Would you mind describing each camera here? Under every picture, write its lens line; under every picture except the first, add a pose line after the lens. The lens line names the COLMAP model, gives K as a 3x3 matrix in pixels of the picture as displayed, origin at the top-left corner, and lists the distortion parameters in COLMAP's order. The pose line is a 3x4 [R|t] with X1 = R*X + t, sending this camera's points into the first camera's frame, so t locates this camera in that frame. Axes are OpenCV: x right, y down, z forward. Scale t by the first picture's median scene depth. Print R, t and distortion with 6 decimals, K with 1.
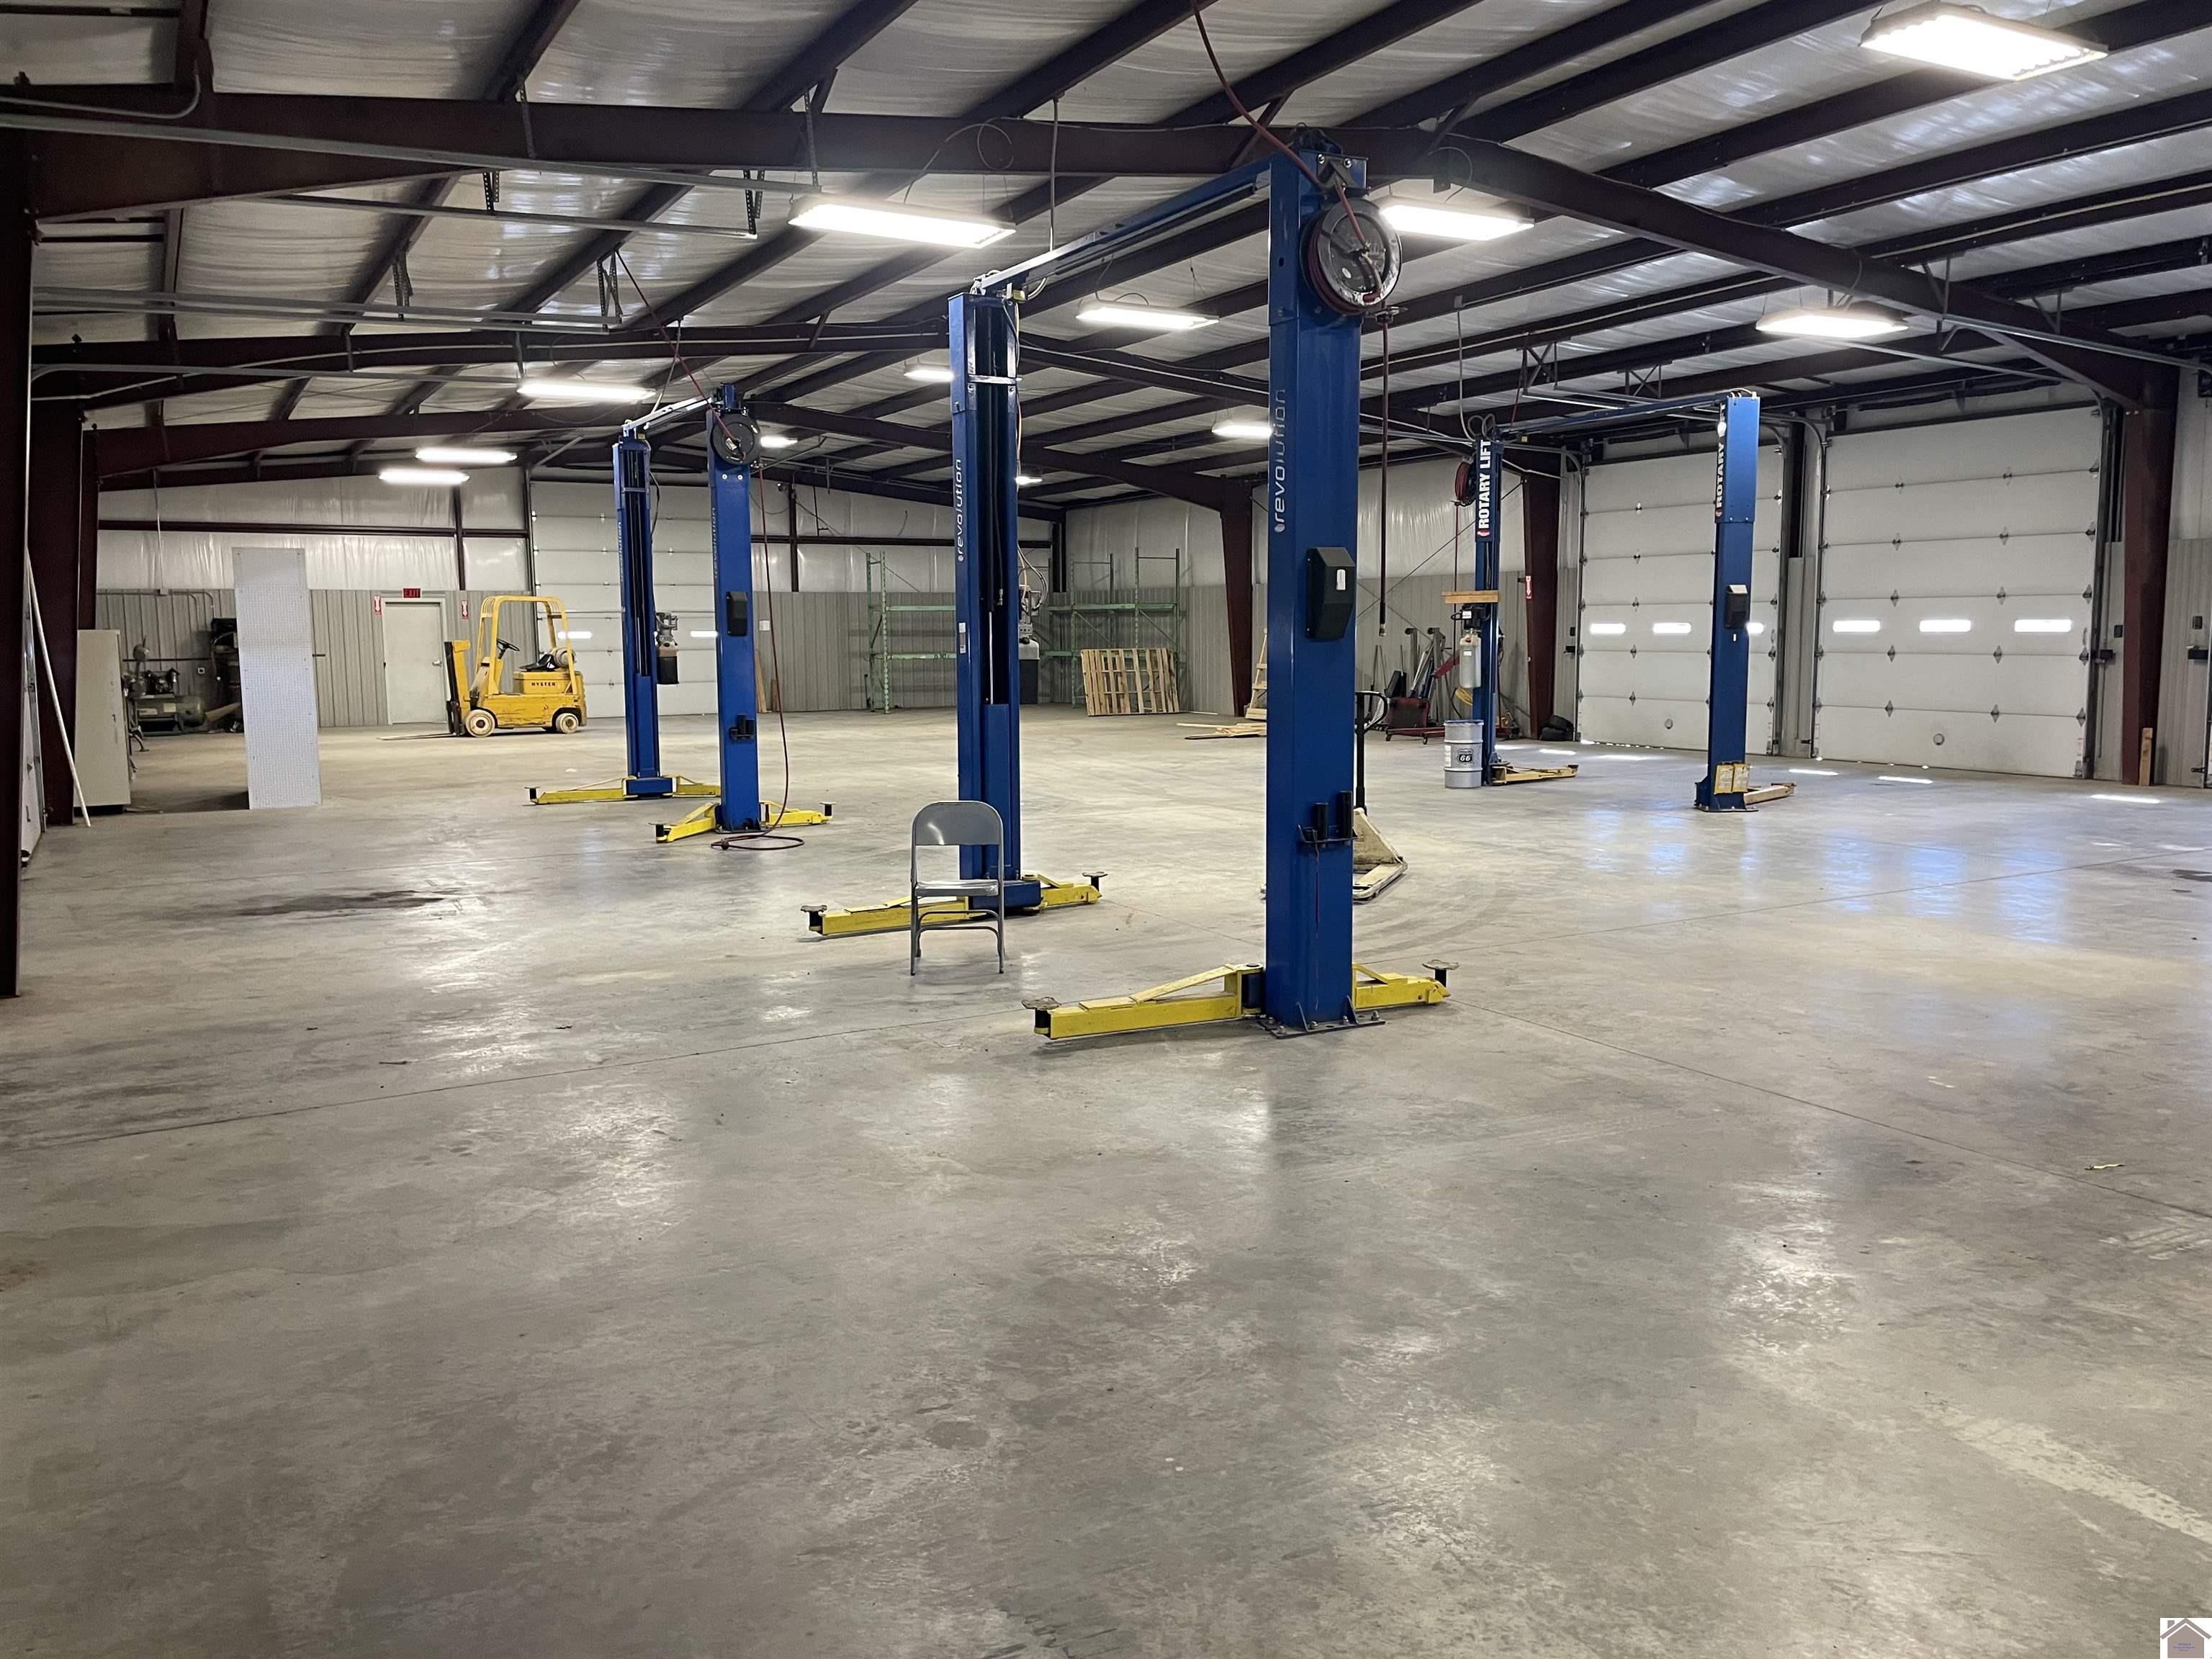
lens RADIAL K [[1663.5, 0, 1113.9], [0, 1663.5, 826.8], [0, 0, 1]] dist [0.051375, 0.001537]
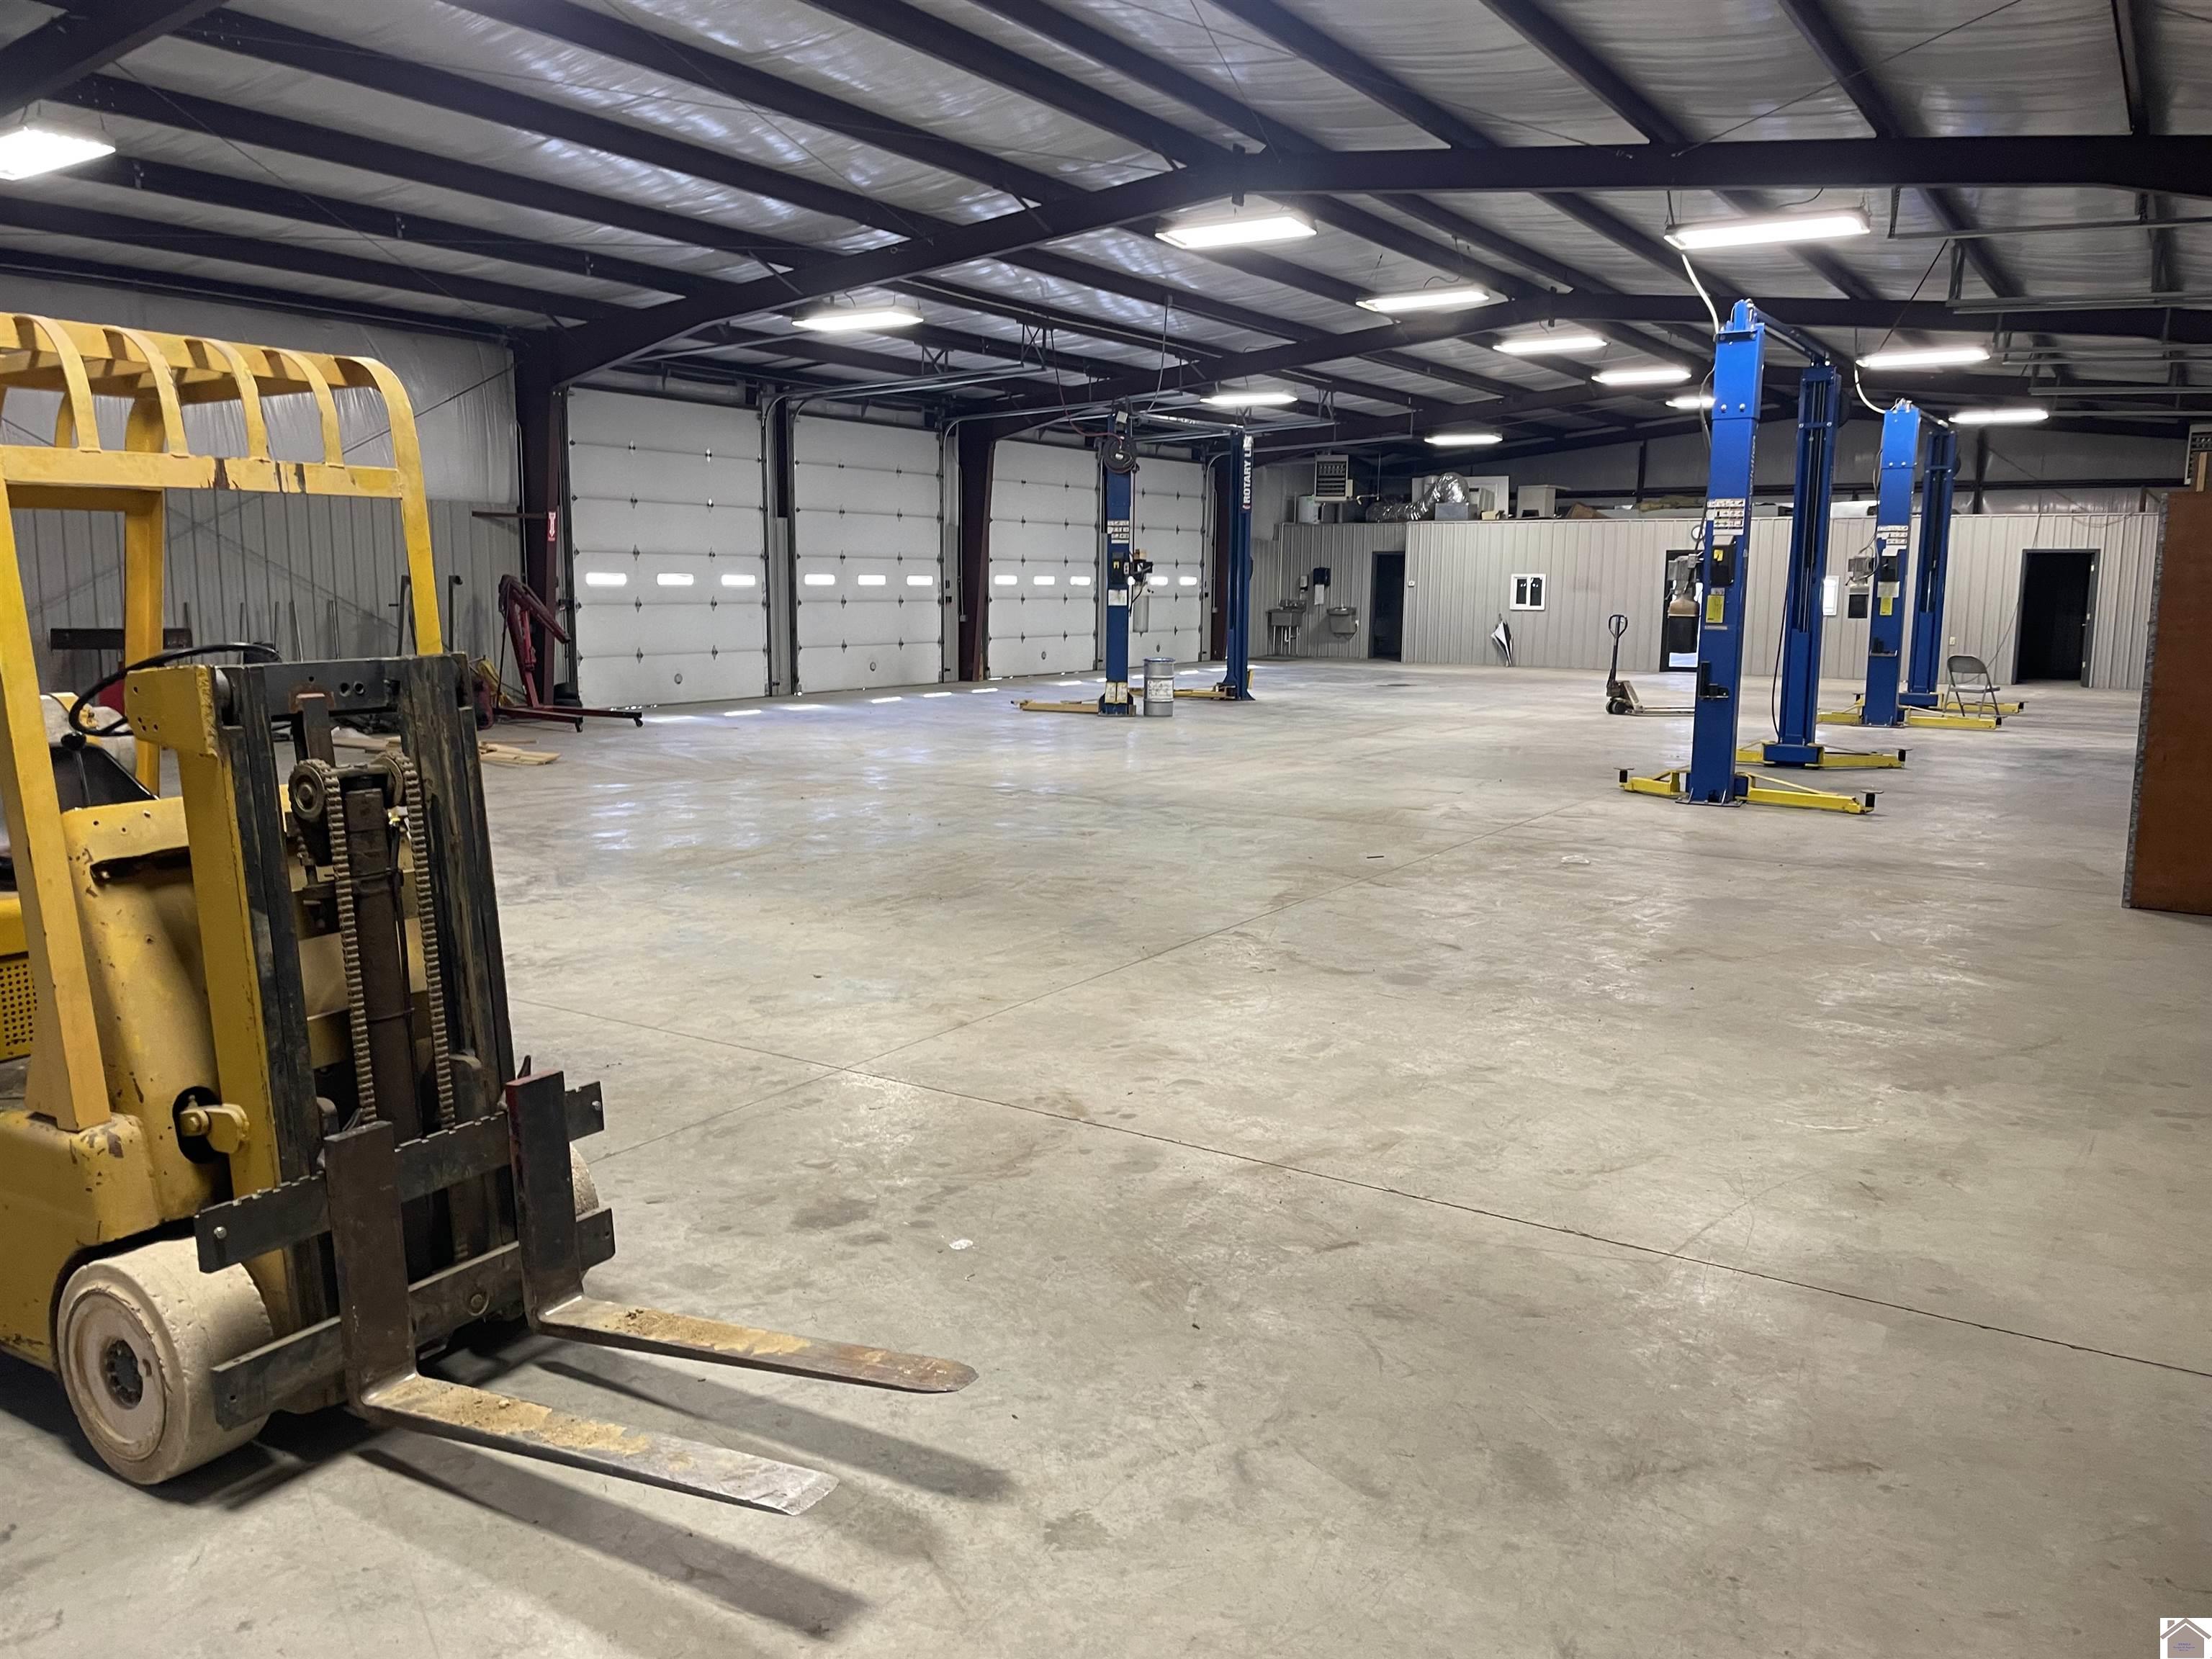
lens RADIAL K [[1663.5, 0, 1114.2], [0, 1663.5, 833.6], [0, 0, 1]] dist [0.051375, 0.001537]
pose [[-0.465657, -0.130395, 0.875306, -0.730089], [0.104672, 0.974027, 0.200786, -0.160108], [-0.878753, 0.185117, -0.439914, 1.375541]]
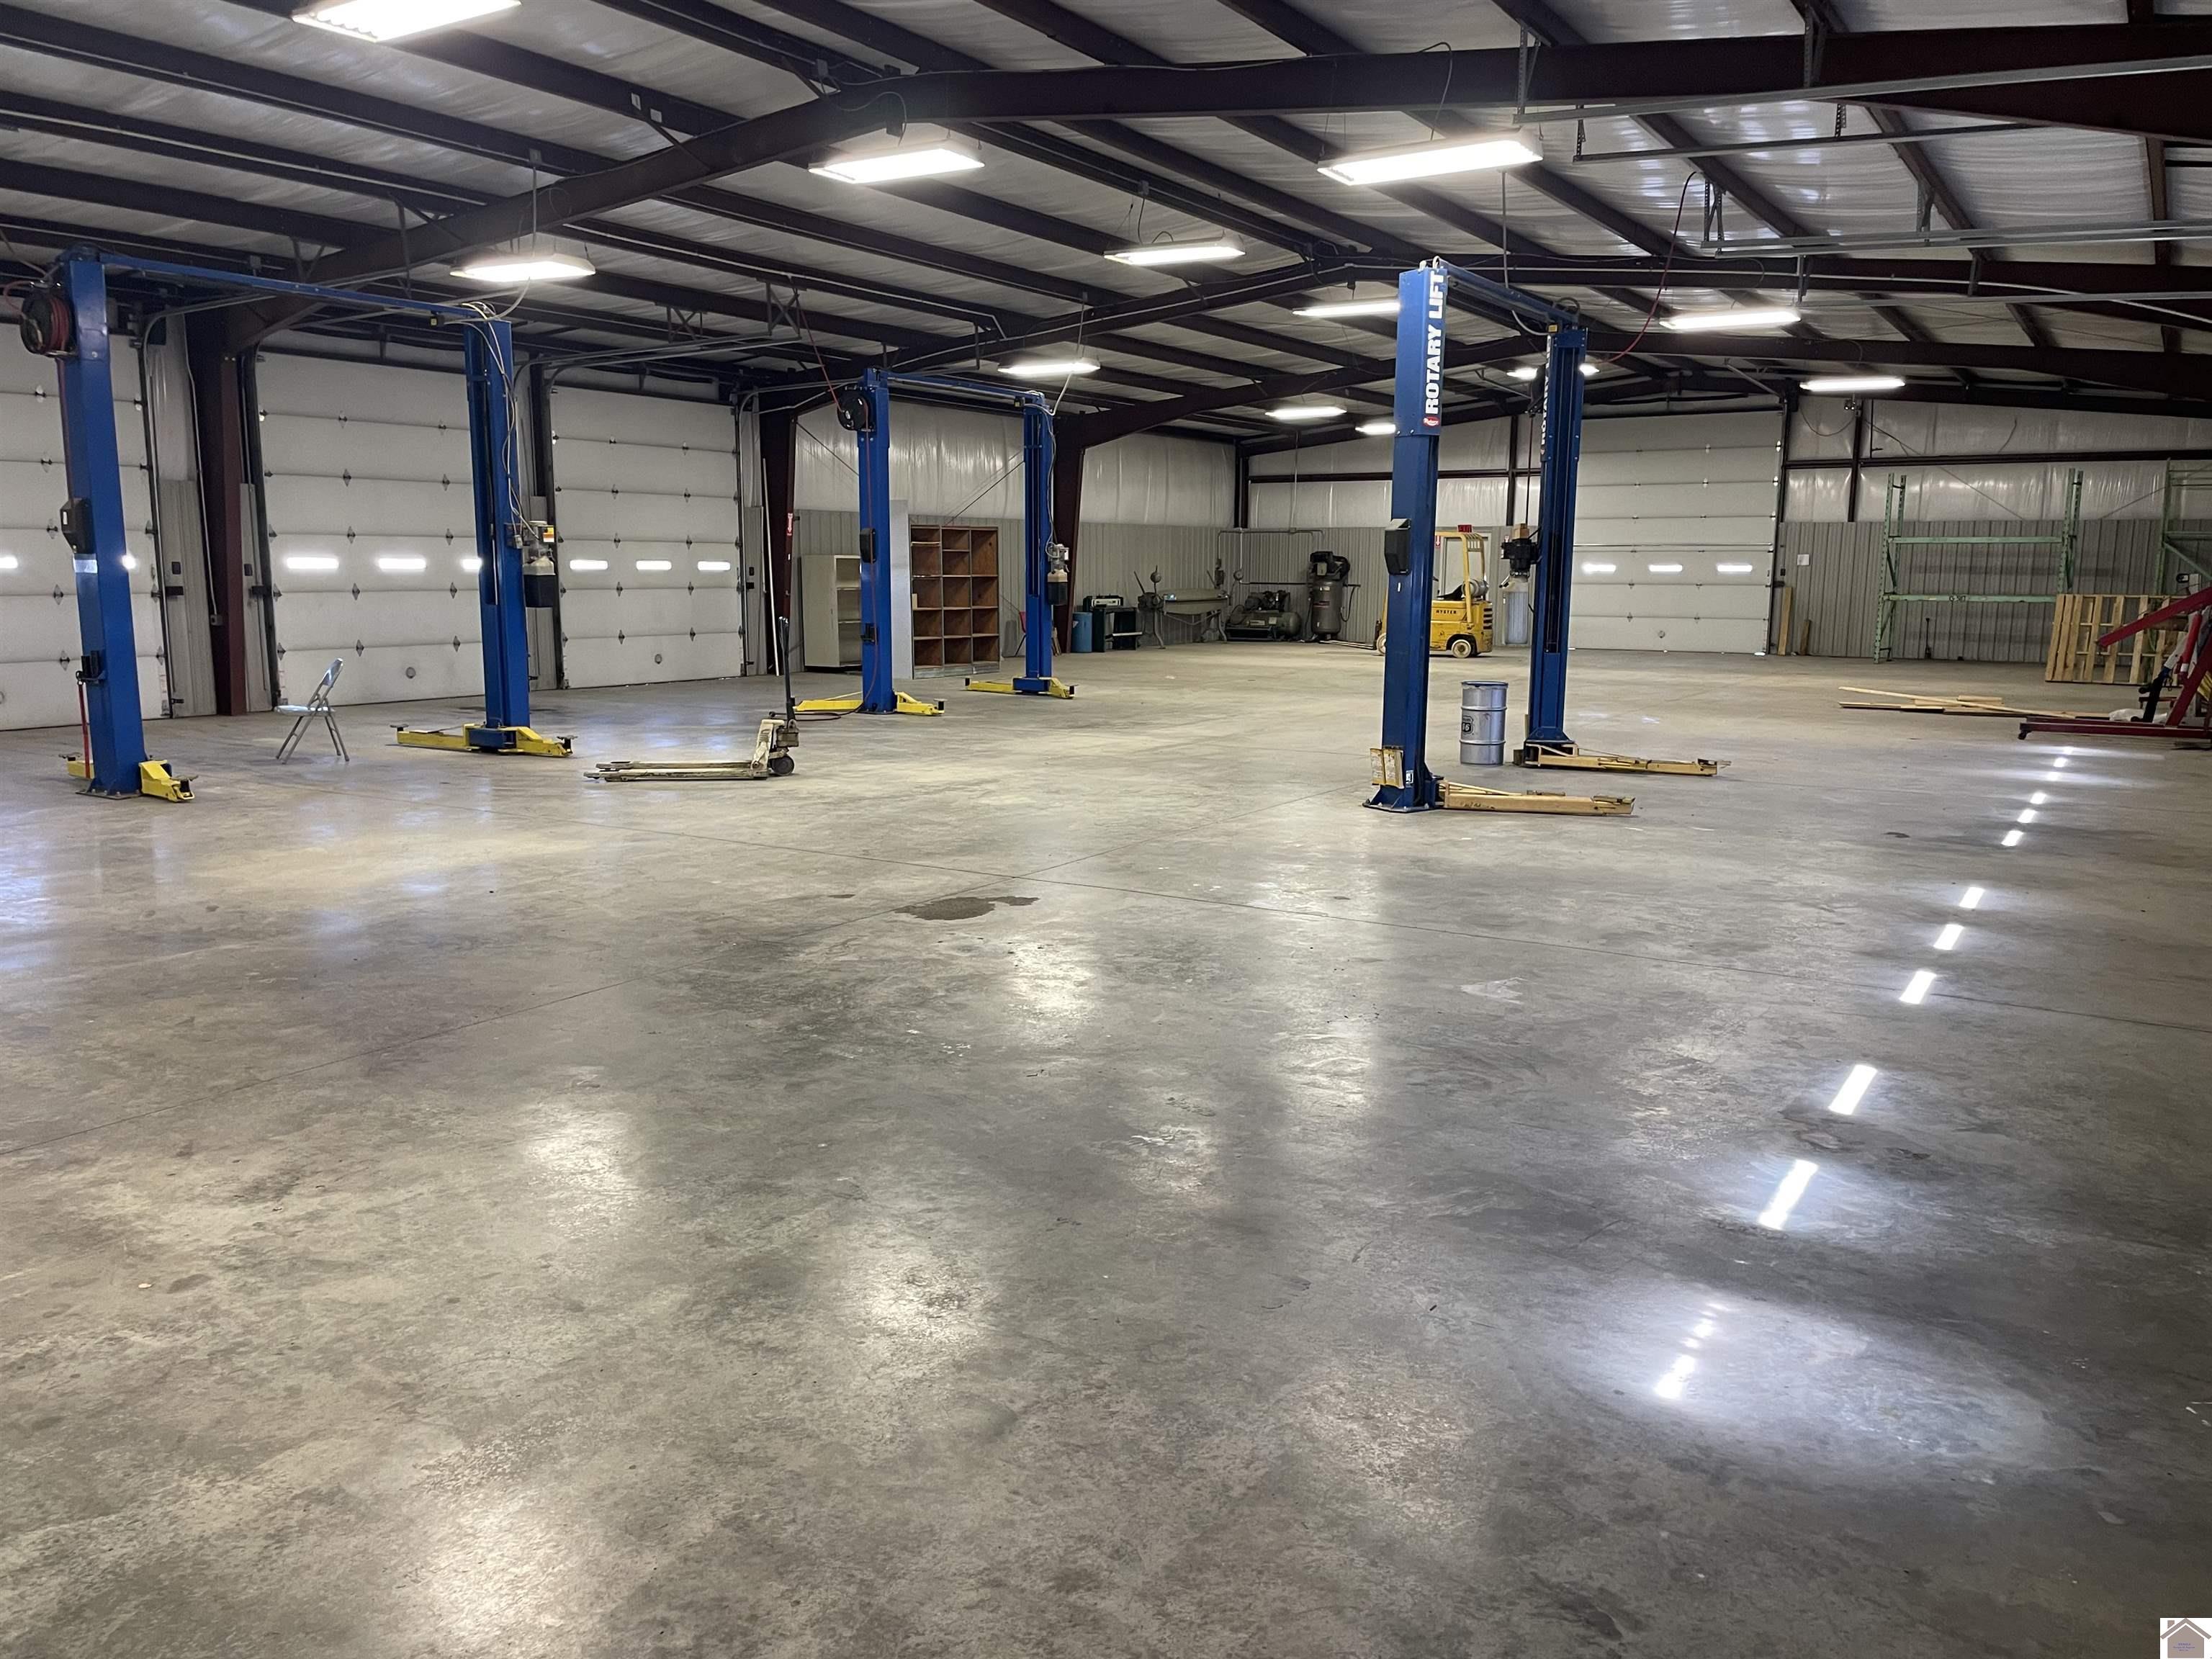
lens RADIAL K [[1663.5, 0, 1105.0], [0, 1663.5, 829.1], [0, 0, 1]] dist [0.051375, 0.001537]
pose [[-0.456601, -0.134766, 0.879406, -0.710930], [0.106710, 0.973029, 0.204518, -0.138927], [-0.883249, 0.187224, -0.429905, 1.205656]]
